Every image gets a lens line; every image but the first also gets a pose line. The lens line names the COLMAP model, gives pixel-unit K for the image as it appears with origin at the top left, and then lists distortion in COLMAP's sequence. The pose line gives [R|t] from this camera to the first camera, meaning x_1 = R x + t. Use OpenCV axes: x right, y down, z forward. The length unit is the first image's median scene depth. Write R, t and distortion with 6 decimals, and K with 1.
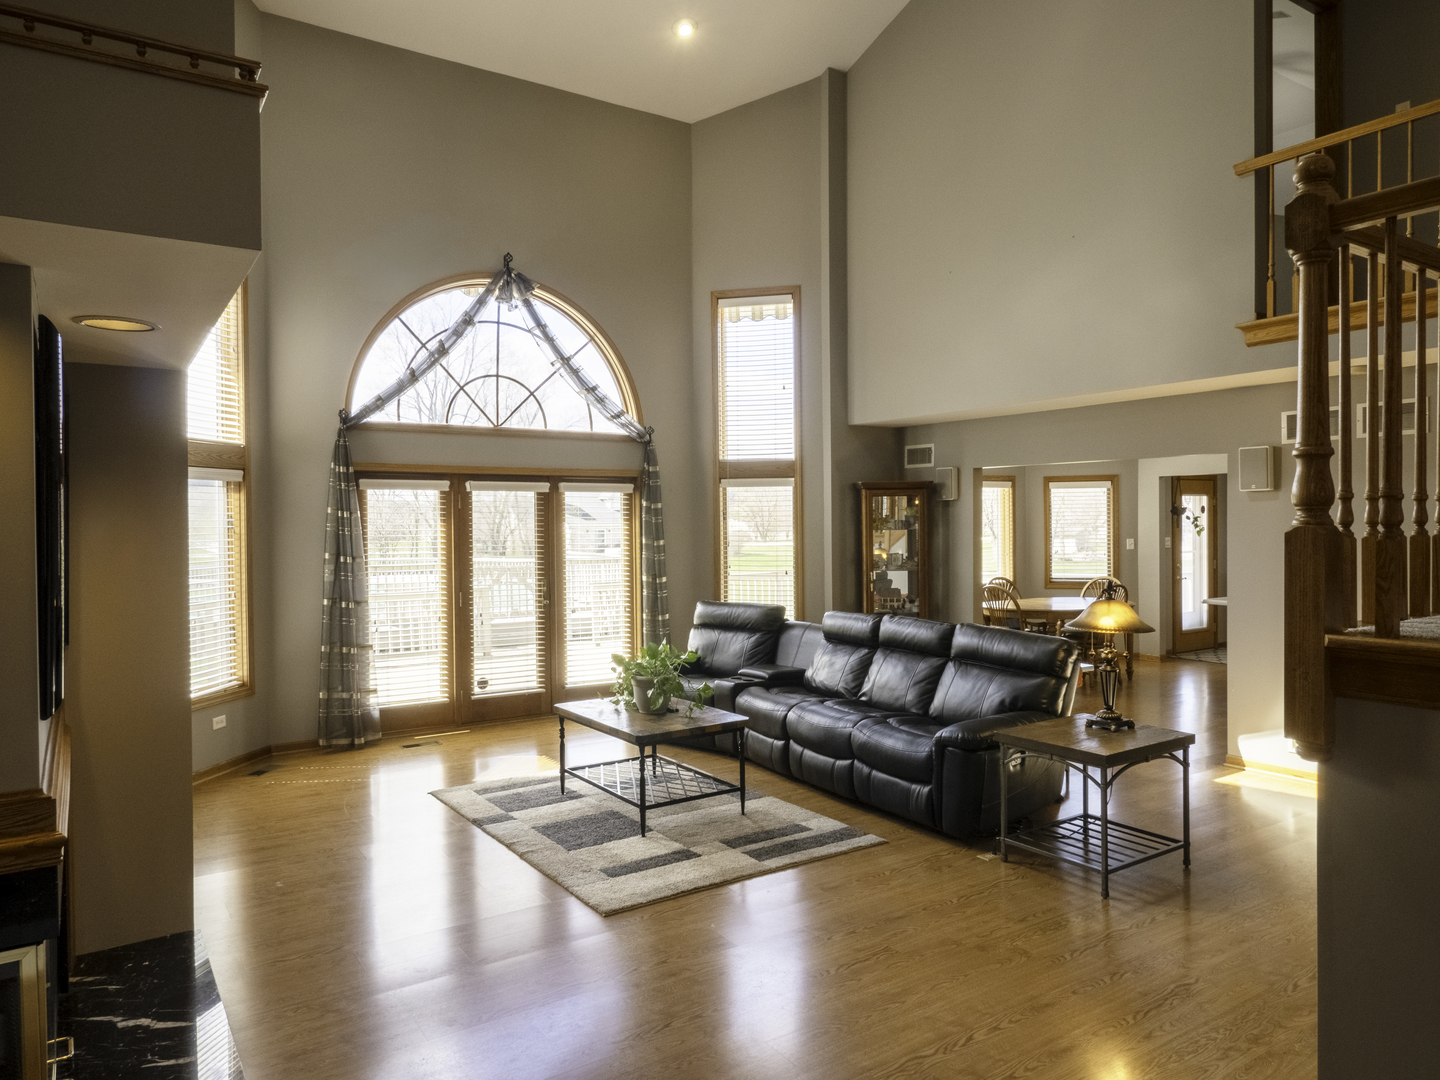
lens RADIAL K [[943.7, 0, 718.3], [0, 943.7, 540.1], [0, 0, 1]] dist [-0.002485, 0.000202]
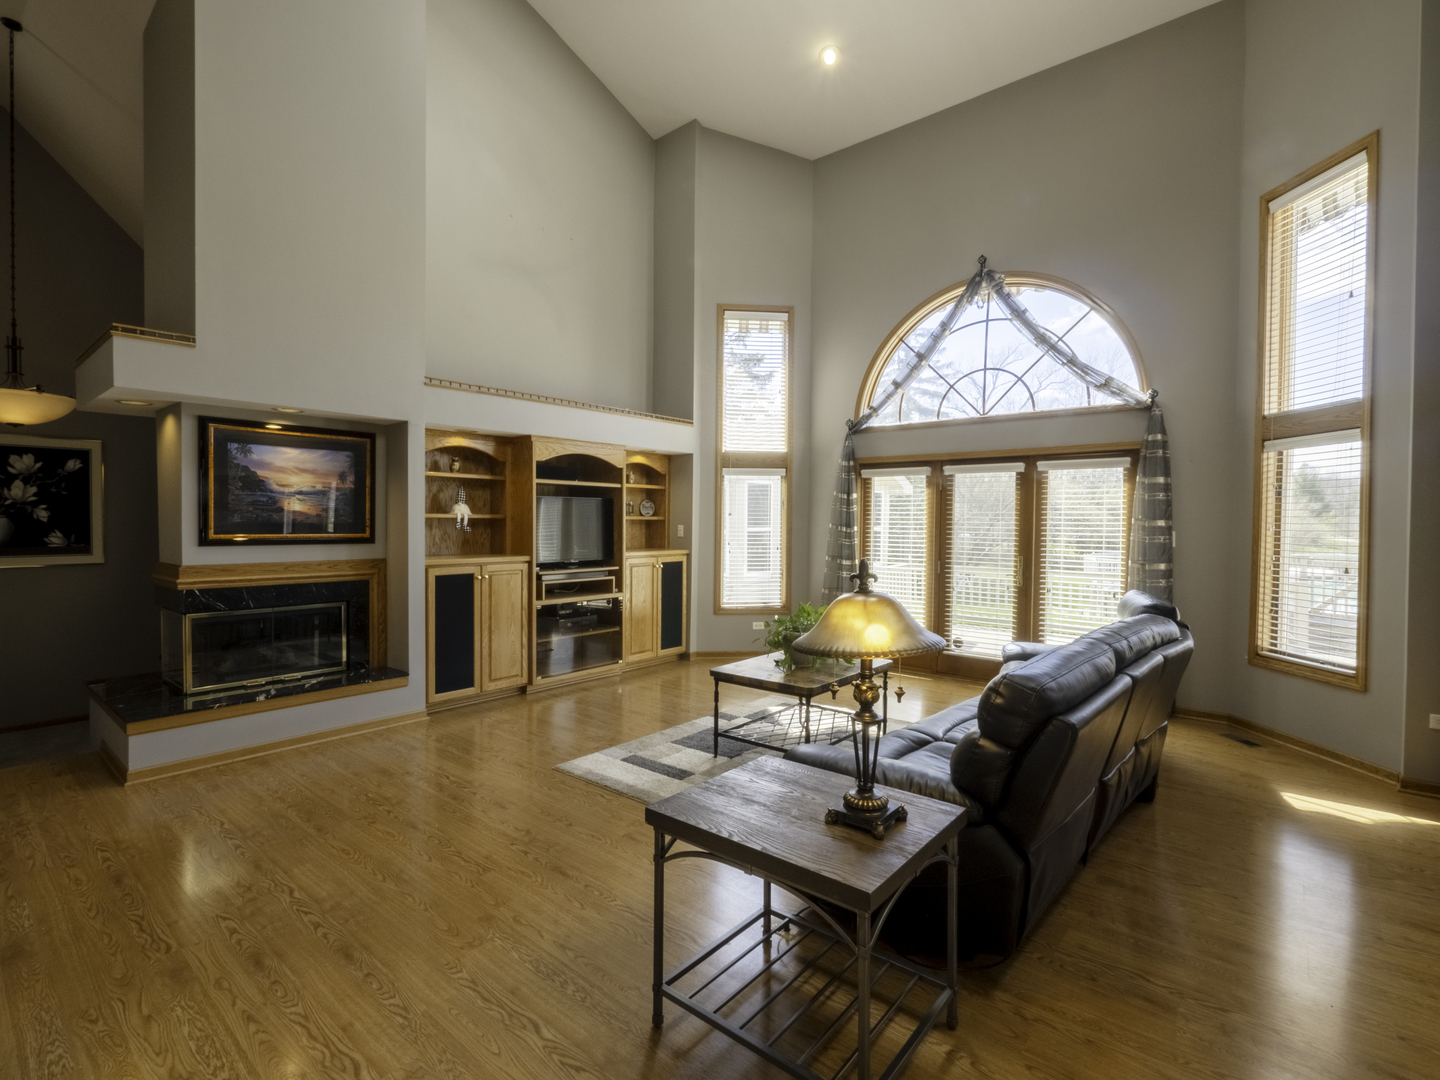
lens RADIAL K [[693.8, 0, 717.9], [0, 693.8, 536.1], [0, 0, 1]] dist [-0.003282, -0.000392]
pose [[0.280373, 0.024904, -0.959568, 0.454426], [-0.030234, 0.999396, 0.017104, 0.016601], [0.959415, 0.024216, 0.280957, 0.466833]]
